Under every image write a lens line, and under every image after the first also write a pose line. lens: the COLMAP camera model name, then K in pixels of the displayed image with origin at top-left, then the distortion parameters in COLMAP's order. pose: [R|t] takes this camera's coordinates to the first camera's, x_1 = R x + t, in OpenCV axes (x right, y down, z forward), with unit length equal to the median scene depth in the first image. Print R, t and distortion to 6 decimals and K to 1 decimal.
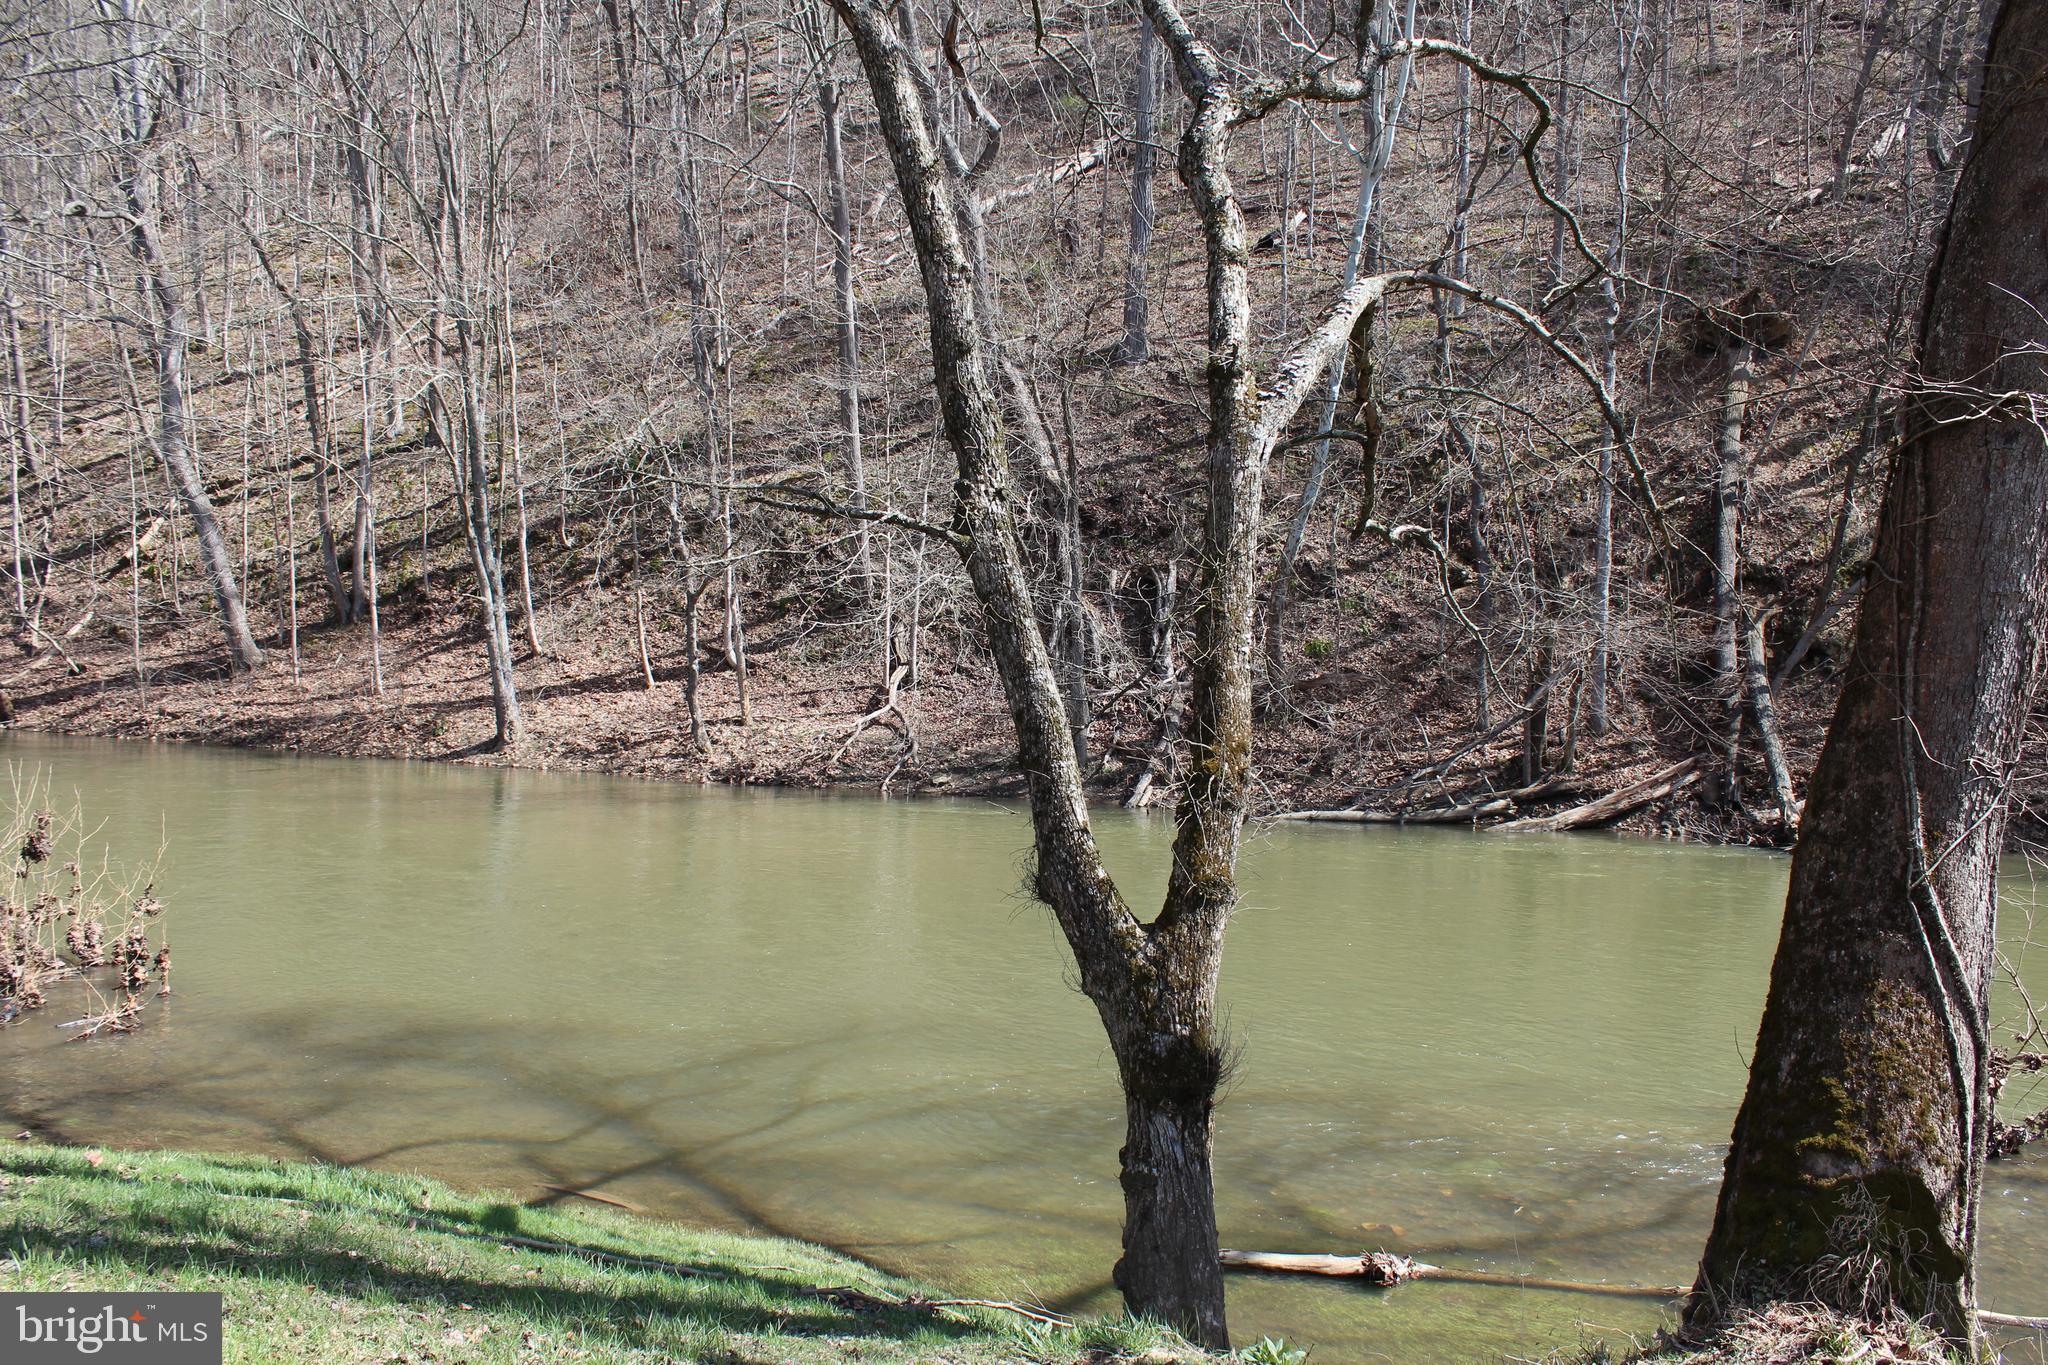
lens RADIAL K [[1658.9, 0, 1024.0], [0, 1658.9, 682.5], [0, 0, 1]] dist [-0.165912, 0.133898]
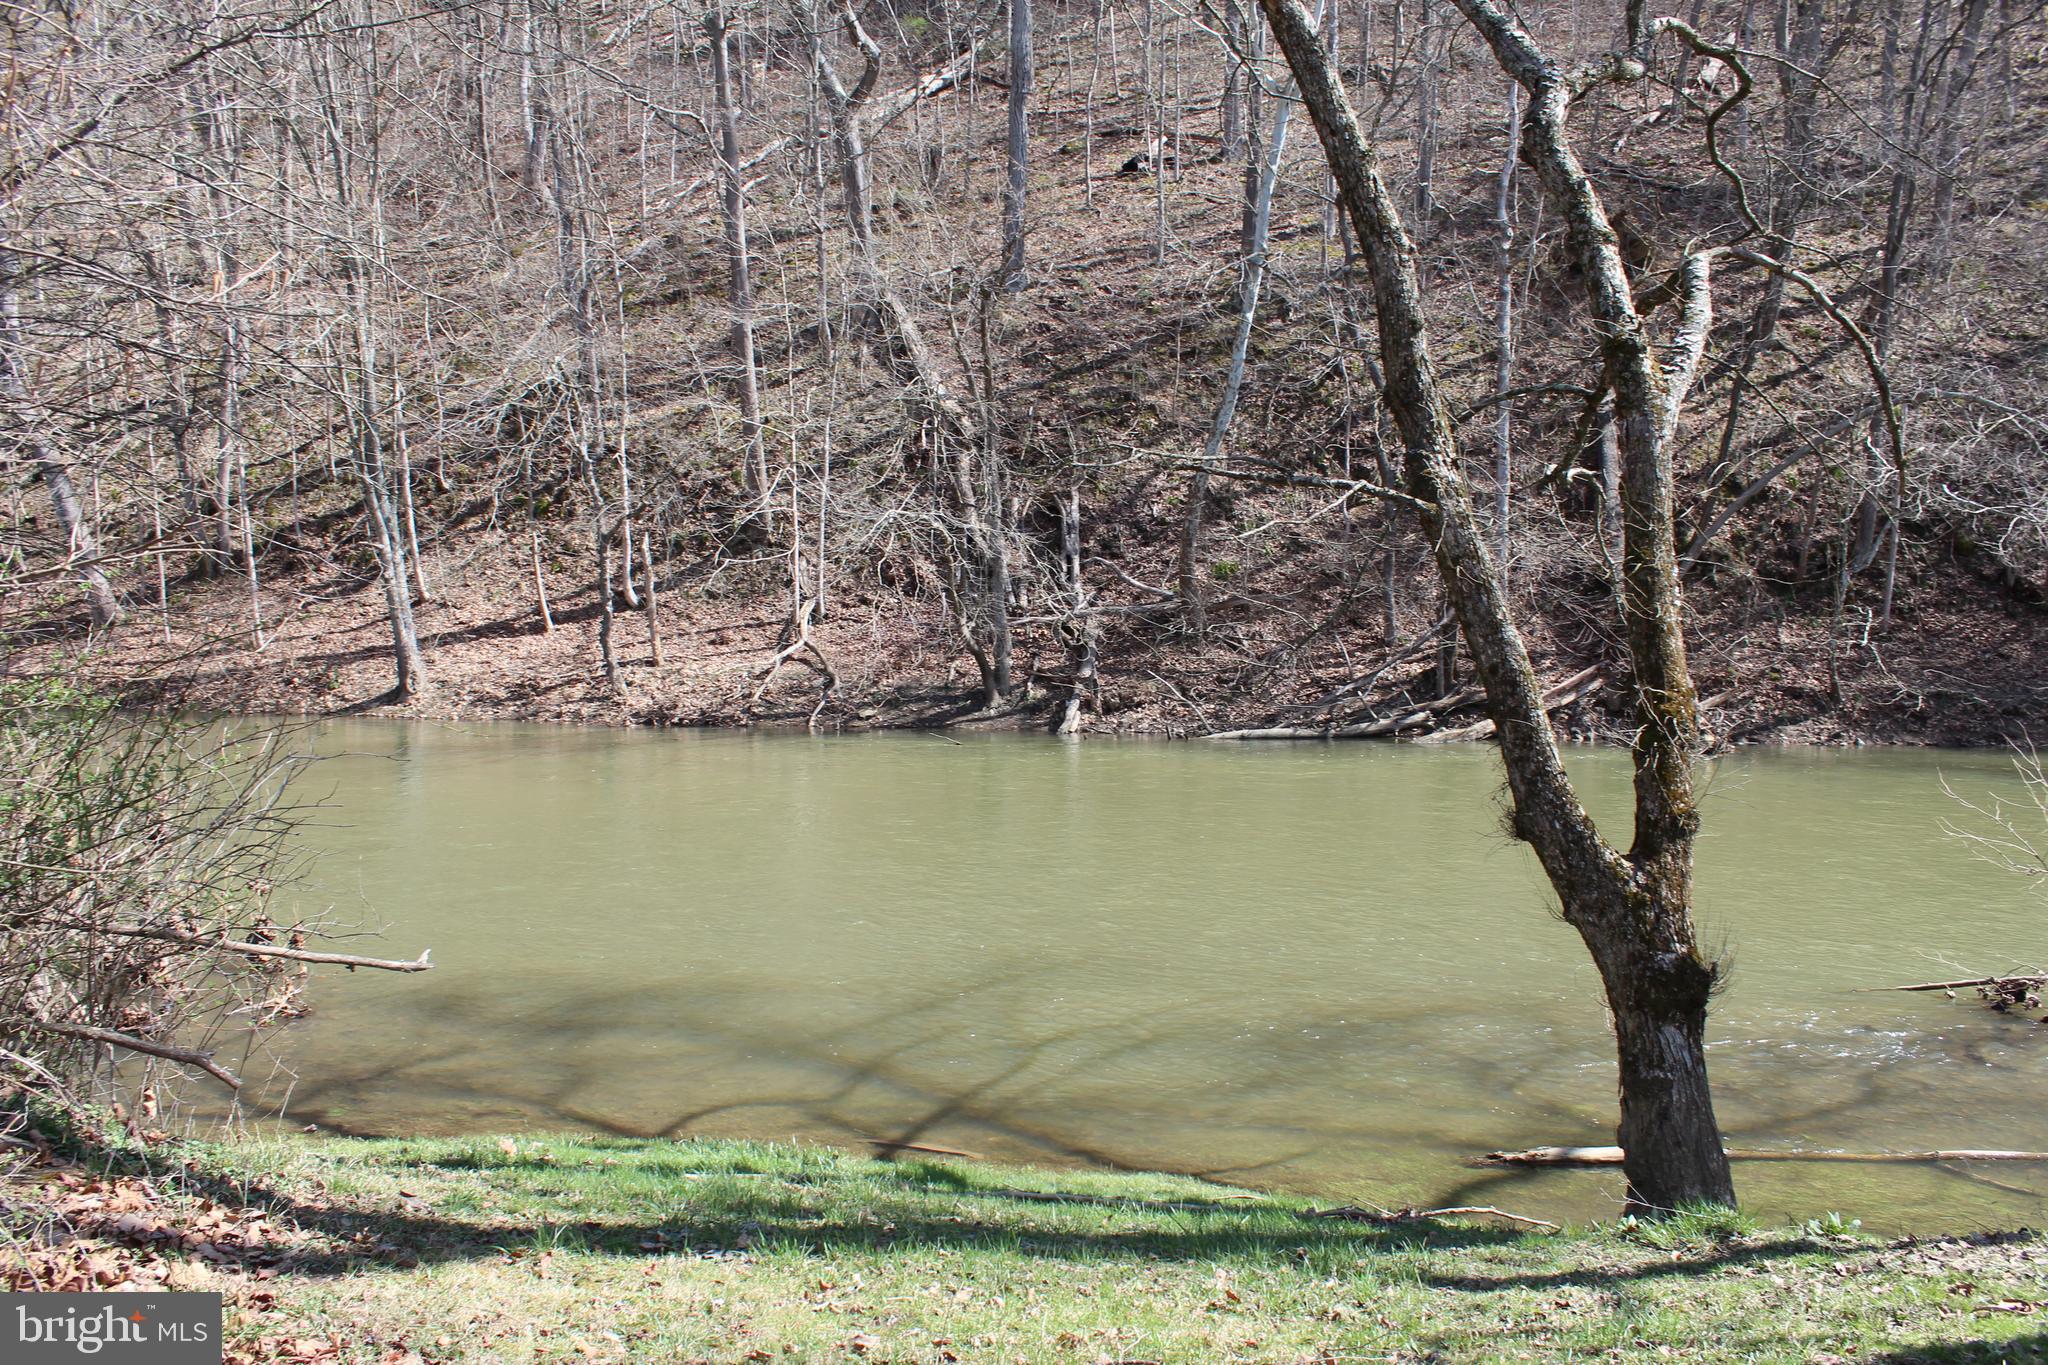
lens RADIAL K [[1658.9, 0, 1024.0], [0, 1658.9, 682.5], [0, 0, 1]] dist [-0.165912, 0.133898]
pose [[0.993061, -0.037343, 0.111518, -0.062828], [0.032107, 0.998313, 0.048384, -0.004925], [-0.113137, -0.044468, 0.992584, -0.004135]]
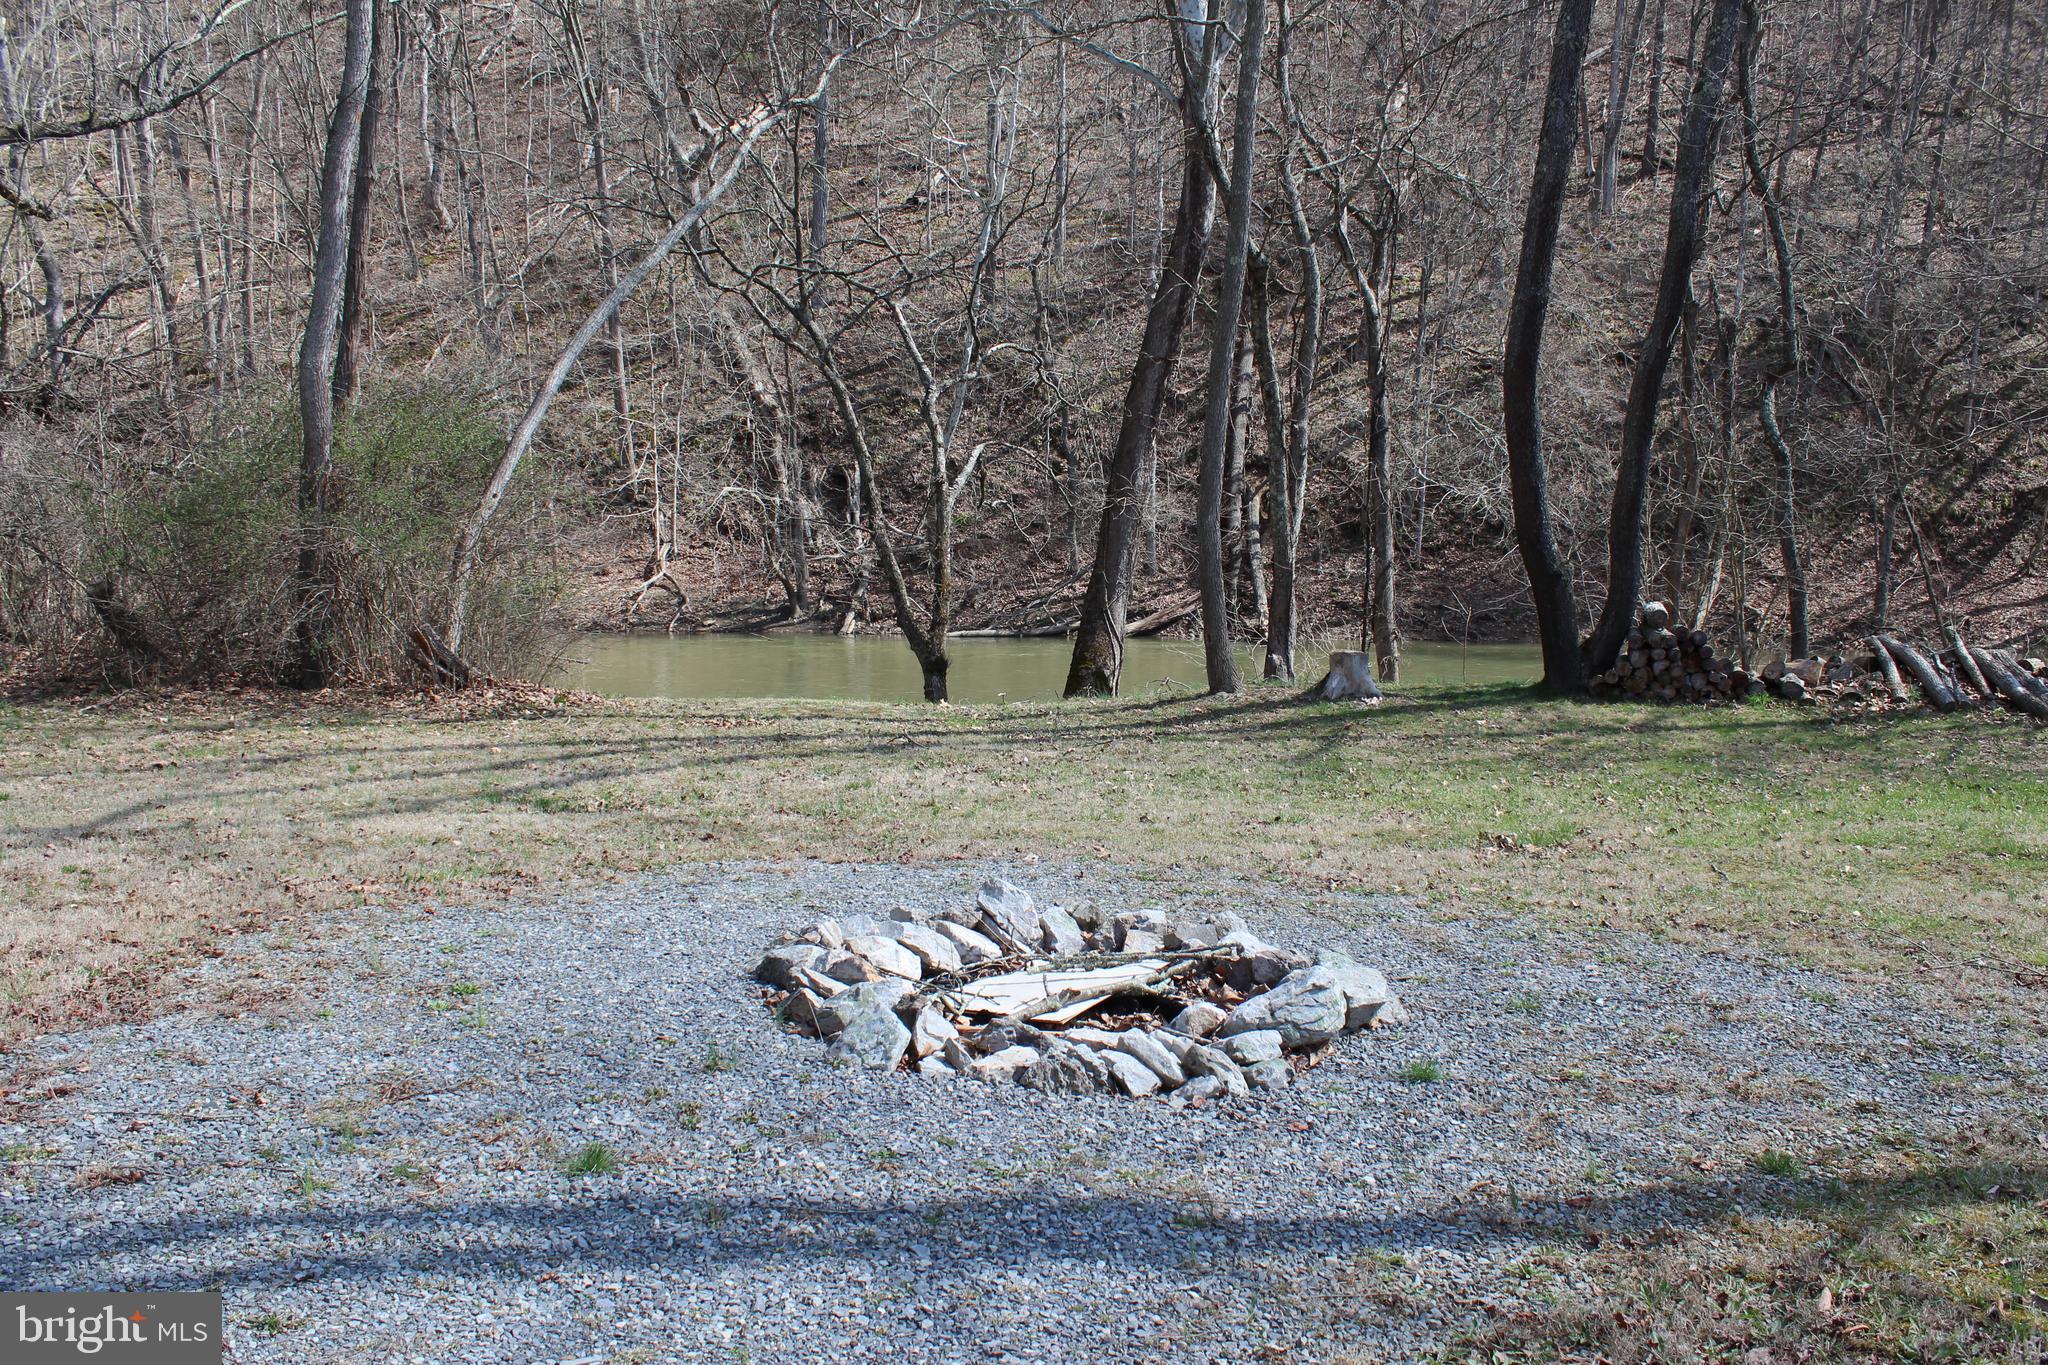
lens RADIAL K [[1594.7, 0, 1024.0], [0, 1594.7, 682.5], [0, 0, 1]] dist [-0.188092, 0.110516]
pose [[0.976145, -0.051404, 0.210949, -0.071168], [0.031659, 0.994884, 0.095934, -0.012159], [-0.214801, -0.086967, 0.972778, -0.386375]]
